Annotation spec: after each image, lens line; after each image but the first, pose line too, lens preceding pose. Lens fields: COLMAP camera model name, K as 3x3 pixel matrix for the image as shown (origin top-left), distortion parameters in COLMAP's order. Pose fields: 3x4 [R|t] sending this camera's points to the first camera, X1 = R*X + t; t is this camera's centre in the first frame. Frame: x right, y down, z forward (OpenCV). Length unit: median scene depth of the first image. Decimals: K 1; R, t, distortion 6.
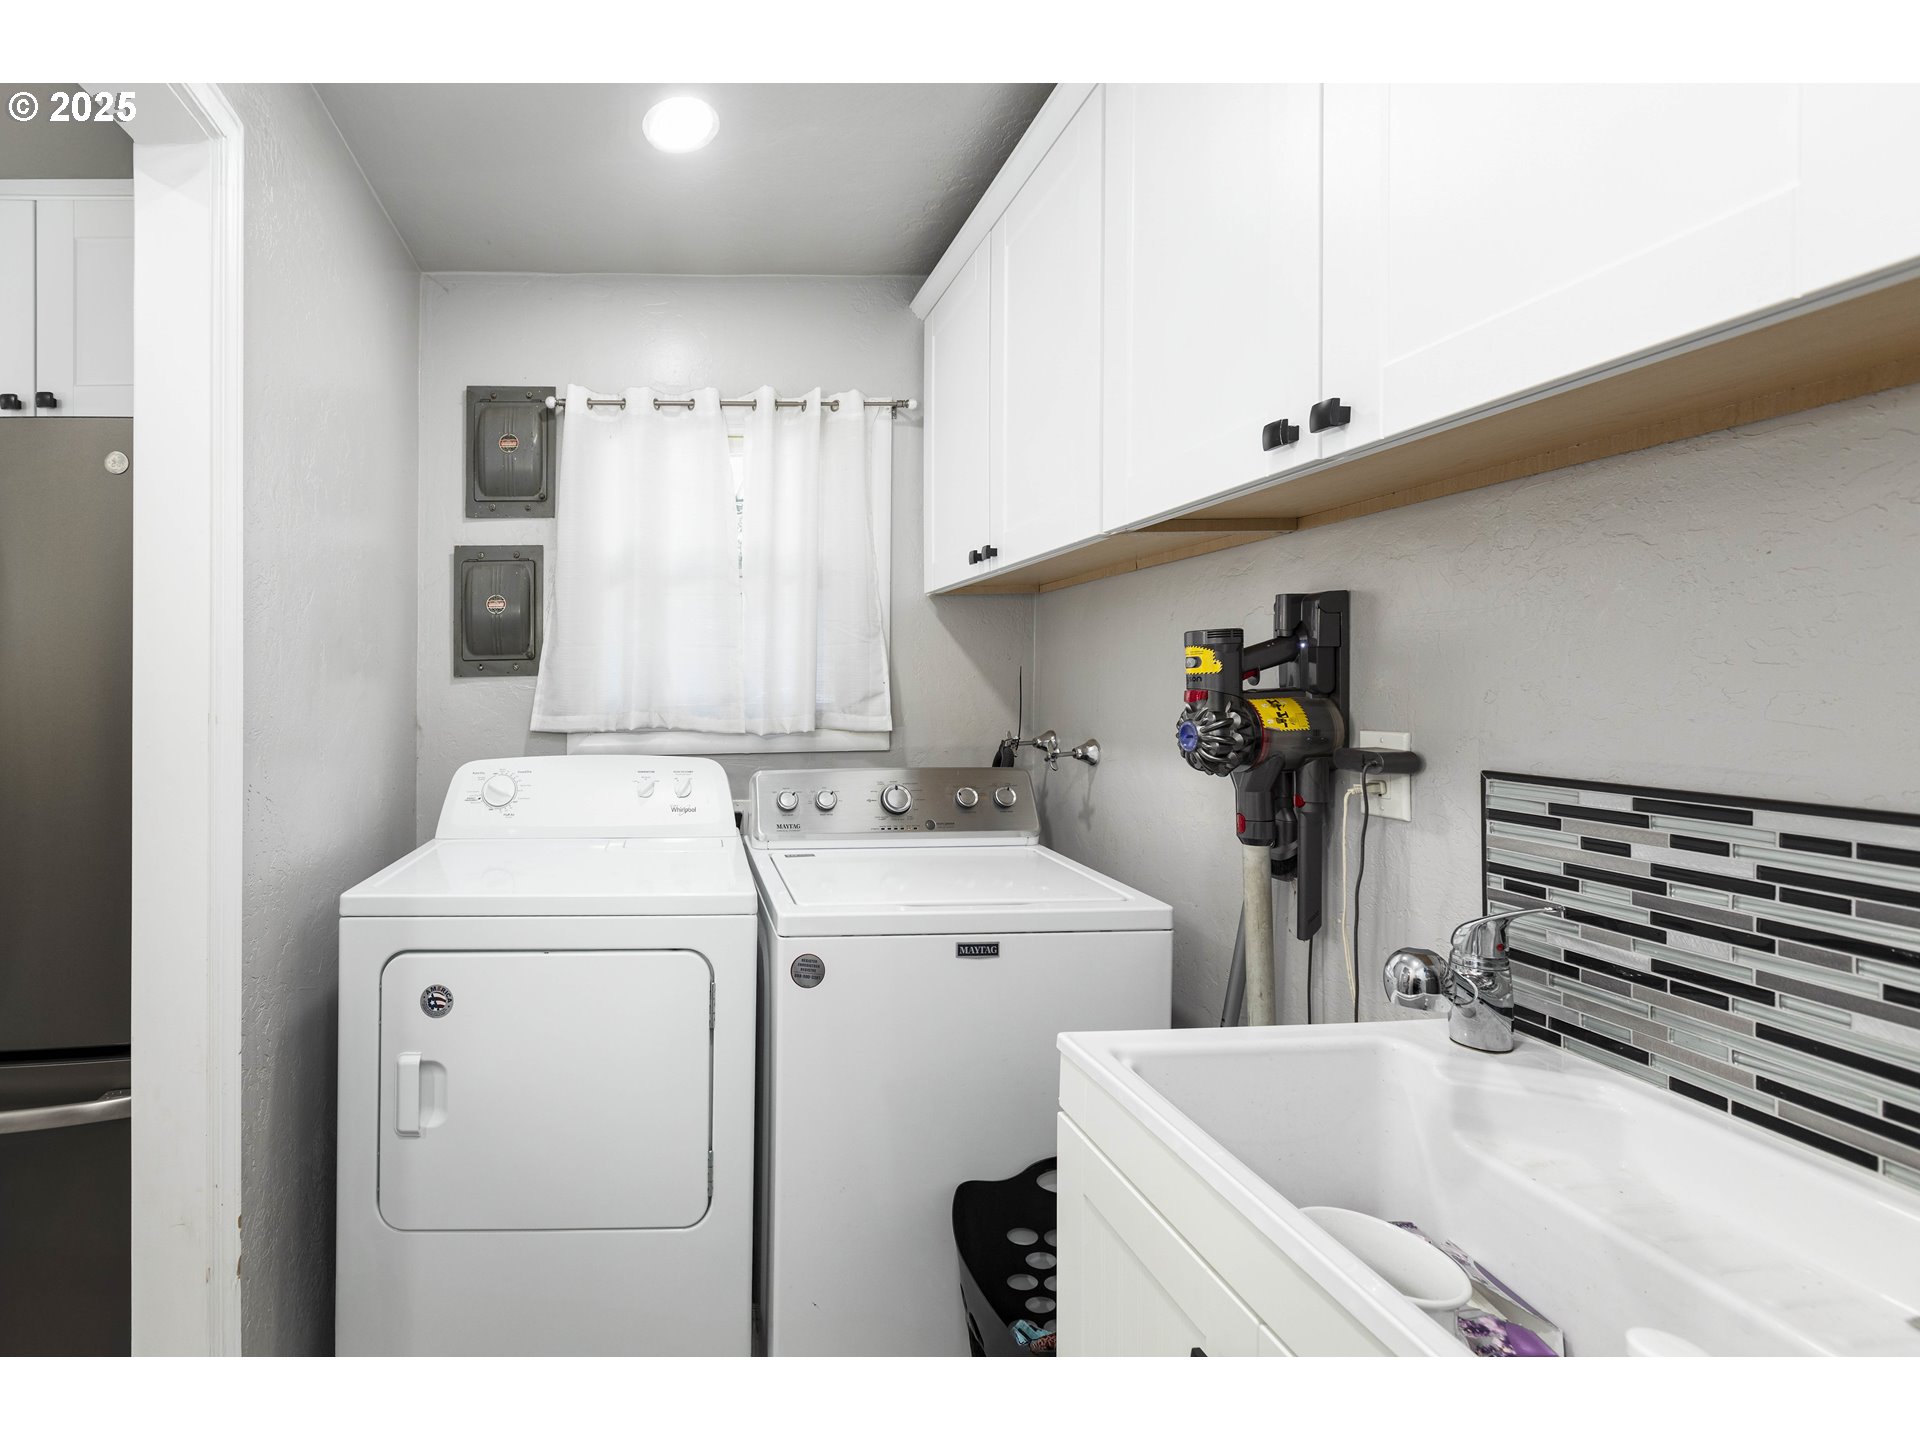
lens RADIAL K [[849.2, 0, 951.1], [0, 849.2, 692.2], [0, 0, 1]] dist [-0.001387, -0.000011]
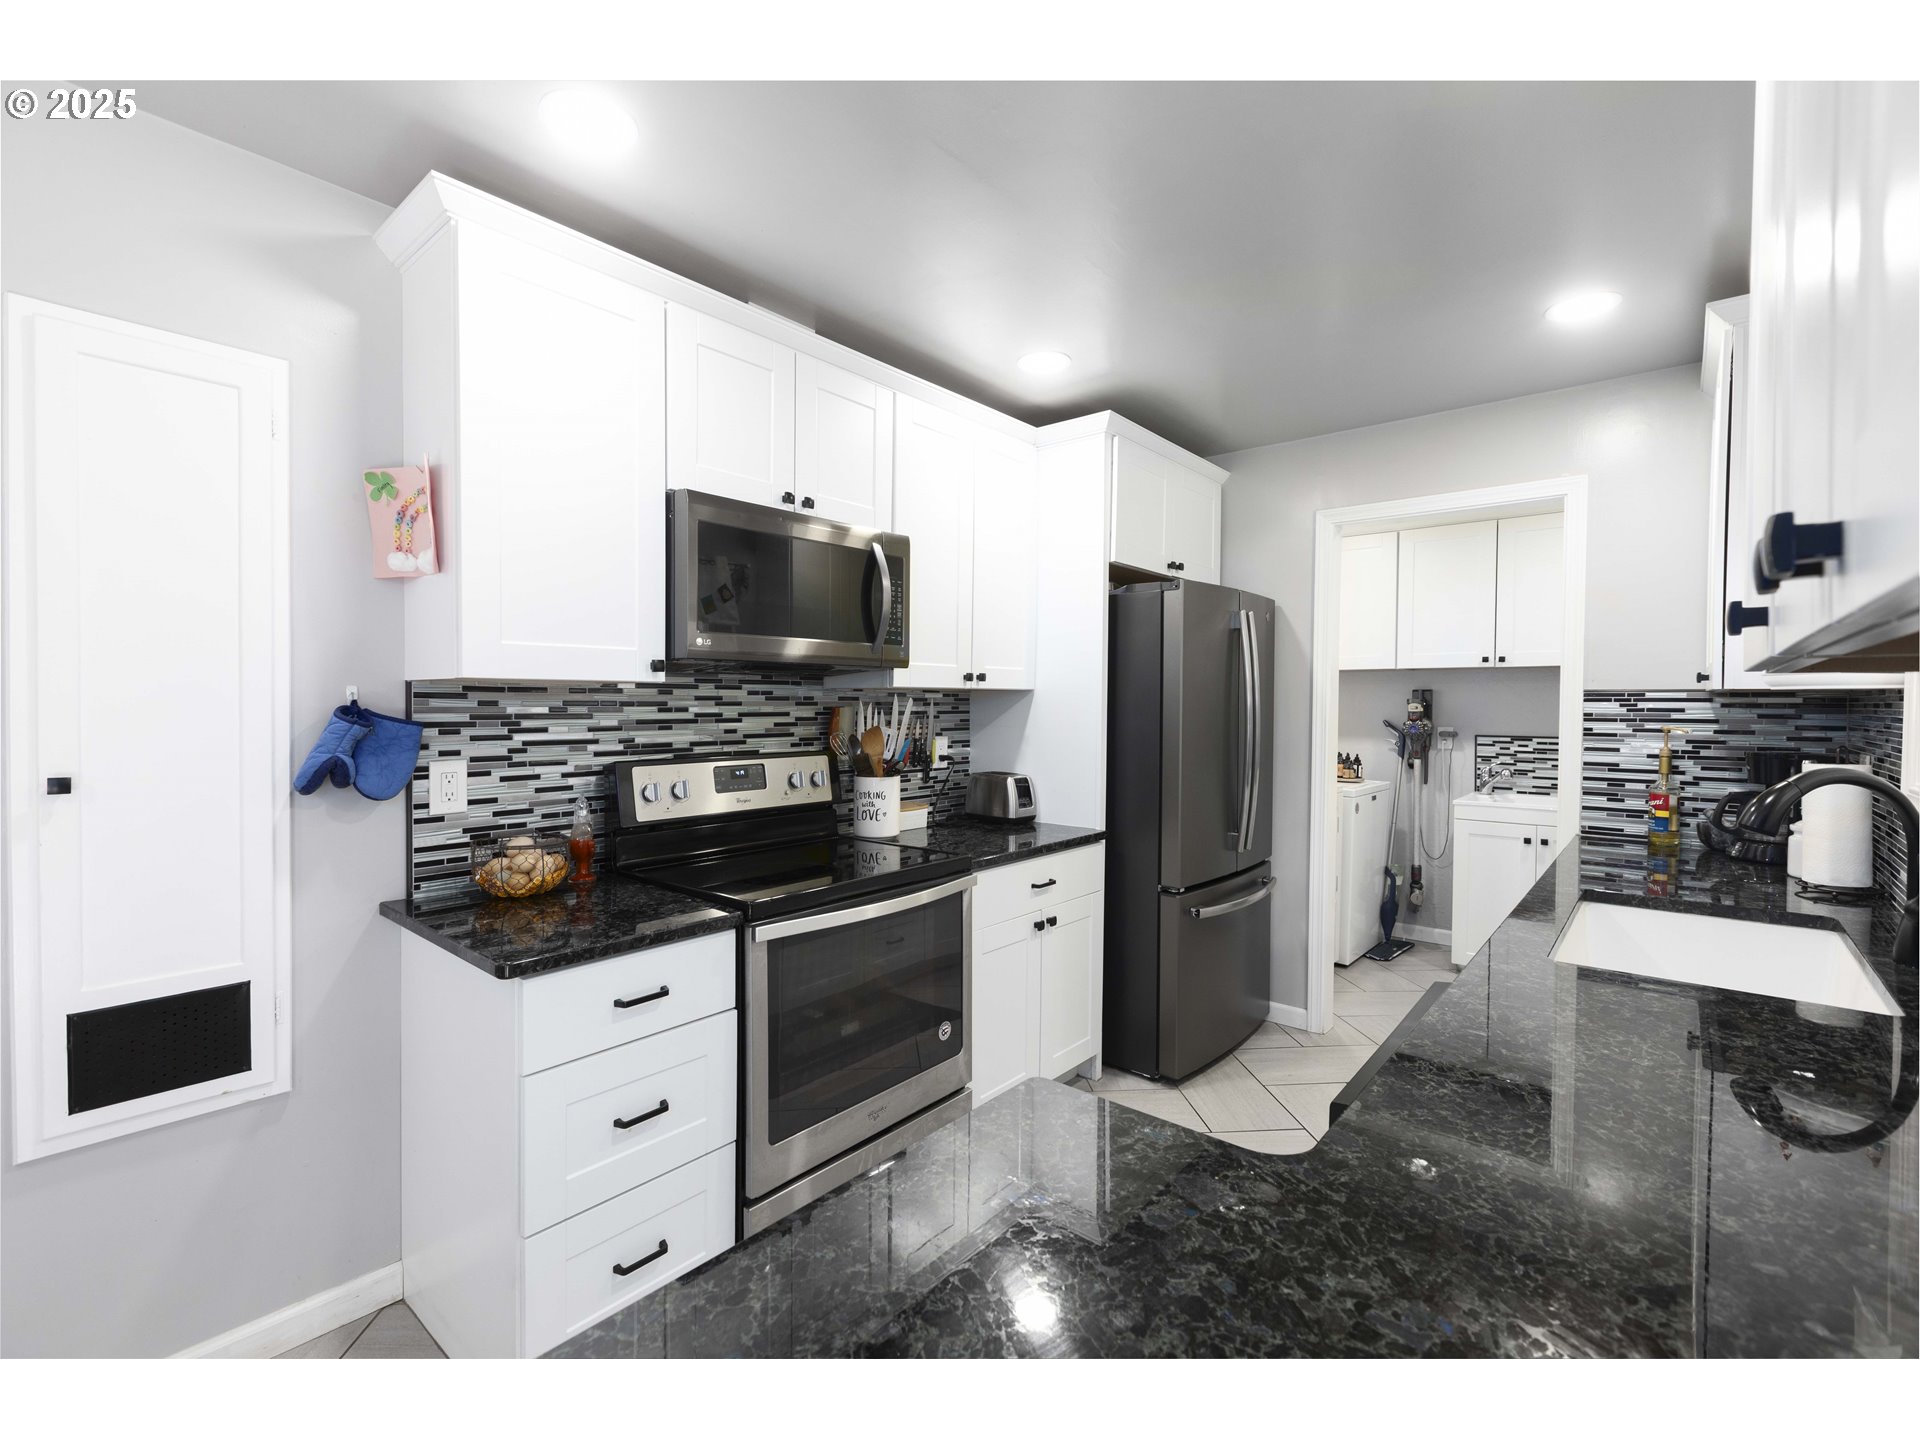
lens RADIAL K [[849.2, 0, 951.1], [0, 849.2, 692.2], [0, 0, 1]] dist [-0.001387, -0.000011]
pose [[0.659282, 0.005145, 0.751878, -5.275714], [-0.001661, 0.999984, -0.005386, -0.119123], [-0.751894, 0.002302, 0.659280, 0.169345]]
